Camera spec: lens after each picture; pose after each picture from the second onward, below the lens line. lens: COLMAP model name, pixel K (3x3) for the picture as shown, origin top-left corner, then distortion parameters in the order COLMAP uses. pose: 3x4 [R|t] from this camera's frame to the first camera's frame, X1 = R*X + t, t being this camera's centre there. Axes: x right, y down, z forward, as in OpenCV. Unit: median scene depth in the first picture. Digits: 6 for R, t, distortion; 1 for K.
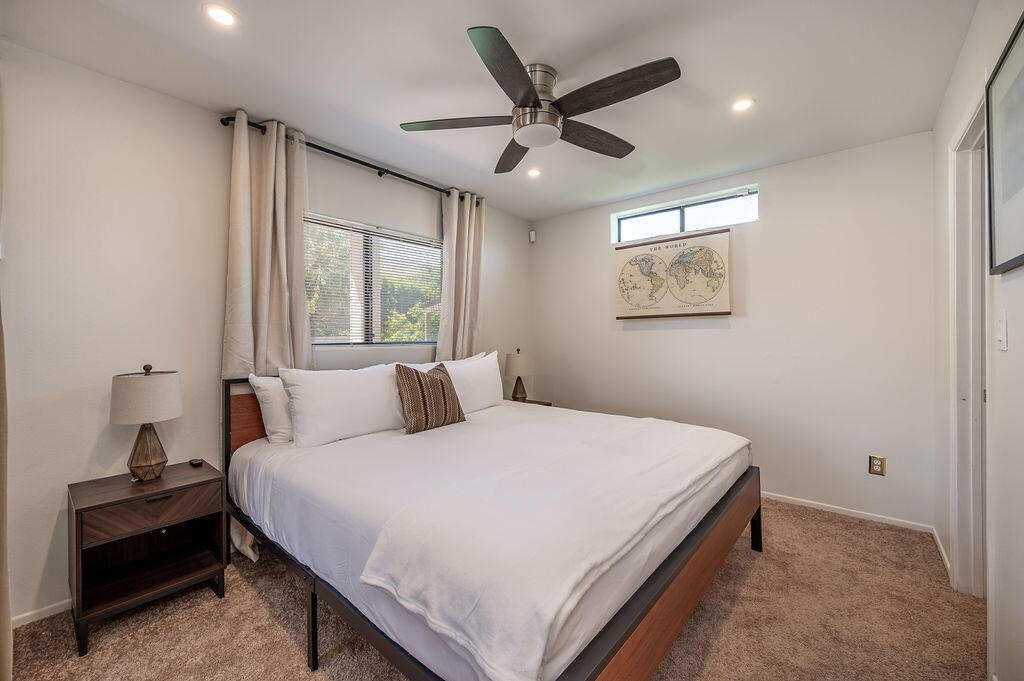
lens RADIAL K [[408.3, 0, 506.0], [0, 408.3, 341.9], [0, 0, 1]] dist [-0.003790, -0.000108]
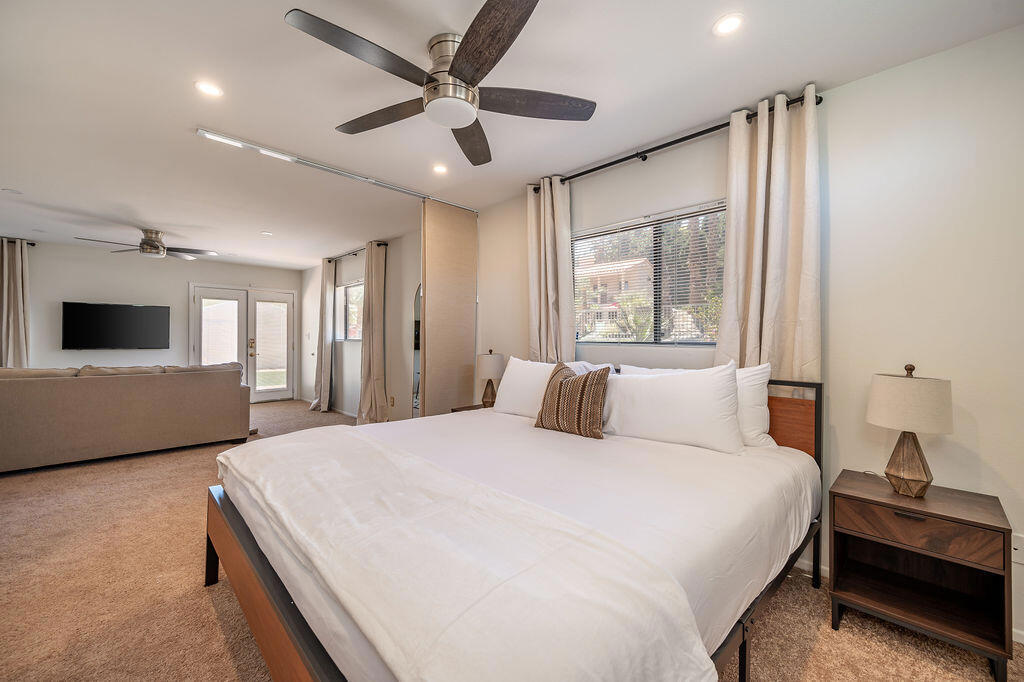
lens RADIAL K [[422.3, 0, 510.0], [0, 422.3, 336.8], [0, 0, 1]] dist [0.005023, 0.000217]
pose [[-0.090467, 0.003248, -0.995894, 0.176515], [-0.016521, 0.999852, 0.004762, -0.002923], [0.995762, 0.016884, -0.090400, 0.211480]]
